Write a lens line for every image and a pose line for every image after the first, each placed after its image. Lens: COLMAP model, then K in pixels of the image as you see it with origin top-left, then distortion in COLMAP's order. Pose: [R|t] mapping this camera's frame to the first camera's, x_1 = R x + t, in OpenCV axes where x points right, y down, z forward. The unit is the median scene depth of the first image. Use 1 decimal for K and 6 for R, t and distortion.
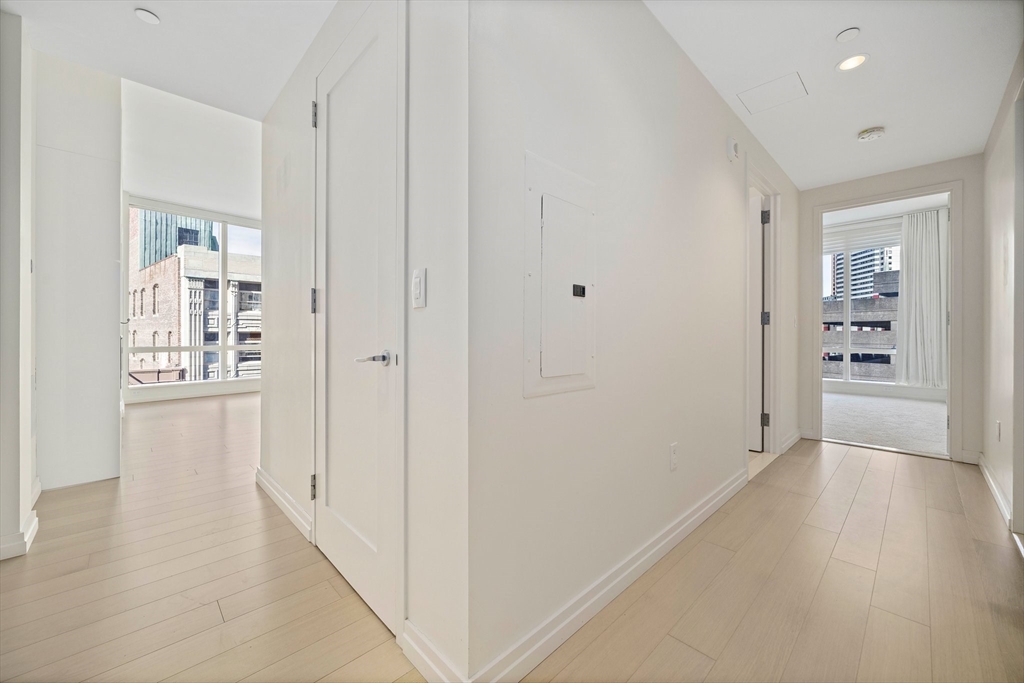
lens RADIAL K [[398.5, 0, 514.5], [0, 398.5, 334.3], [0, 0, 1]] dist [-0.003428, -0.000328]
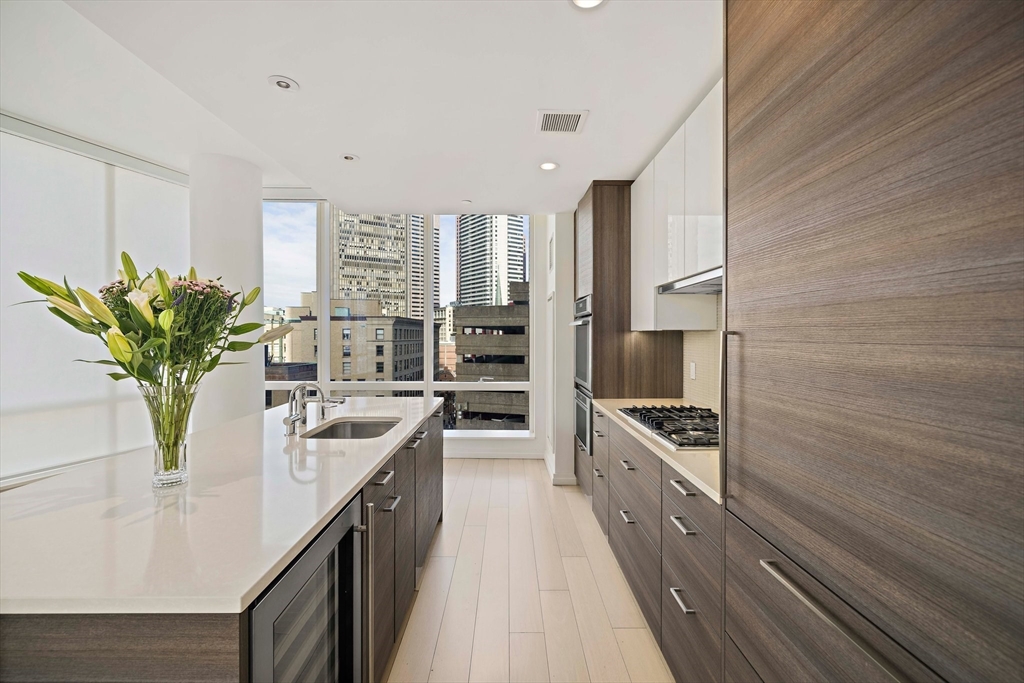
lens RADIAL K [[446.9, 0, 511.7], [0, 446.9, 341.0], [0, 0, 1]] dist [-0.000508, -0.000026]
pose [[0.693462, -0.012287, 0.720389, 0.017625], [0.003664, 0.999902, 0.013527, -0.012678], [-0.720484, -0.006741, 0.693439, 0.216624]]
